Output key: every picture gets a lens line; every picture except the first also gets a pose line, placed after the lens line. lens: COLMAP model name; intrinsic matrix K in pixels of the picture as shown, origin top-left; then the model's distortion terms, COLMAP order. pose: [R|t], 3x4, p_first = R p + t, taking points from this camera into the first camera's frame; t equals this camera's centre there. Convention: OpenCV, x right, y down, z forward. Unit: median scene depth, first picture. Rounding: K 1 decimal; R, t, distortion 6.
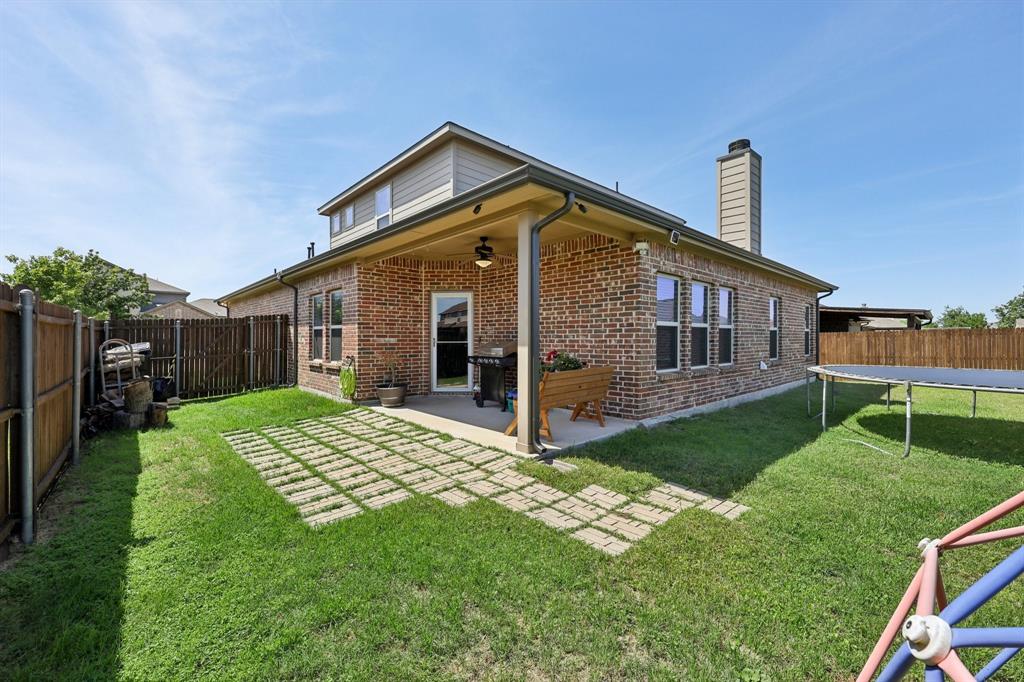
lens RADIAL K [[418.6, 0, 512.3], [0, 418.6, 338.9], [0, 0, 1]] dist [0.004075, -0.000196]
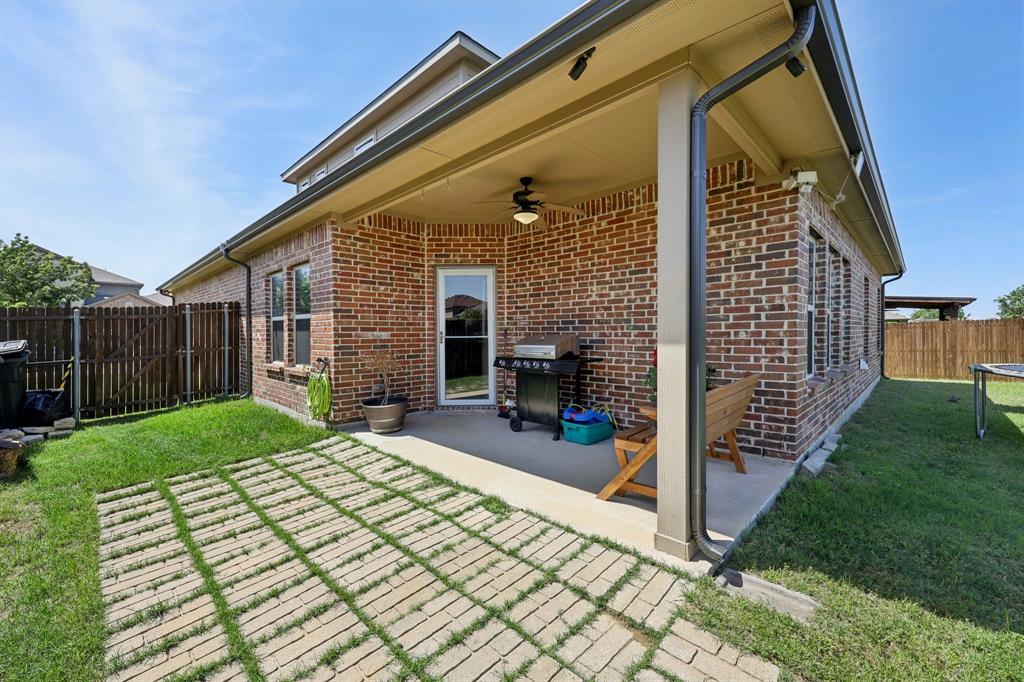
lens RADIAL K [[418.6, 0, 513.6], [0, 418.6, 338.2], [0, 0, 1]] dist [0.004075, -0.000196]
pose [[0.998528, -0.006498, 0.053850, -0.121240], [0.005862, 0.999911, 0.011944, 0.002091], [-0.053923, -0.011611, 0.998478, 0.325037]]
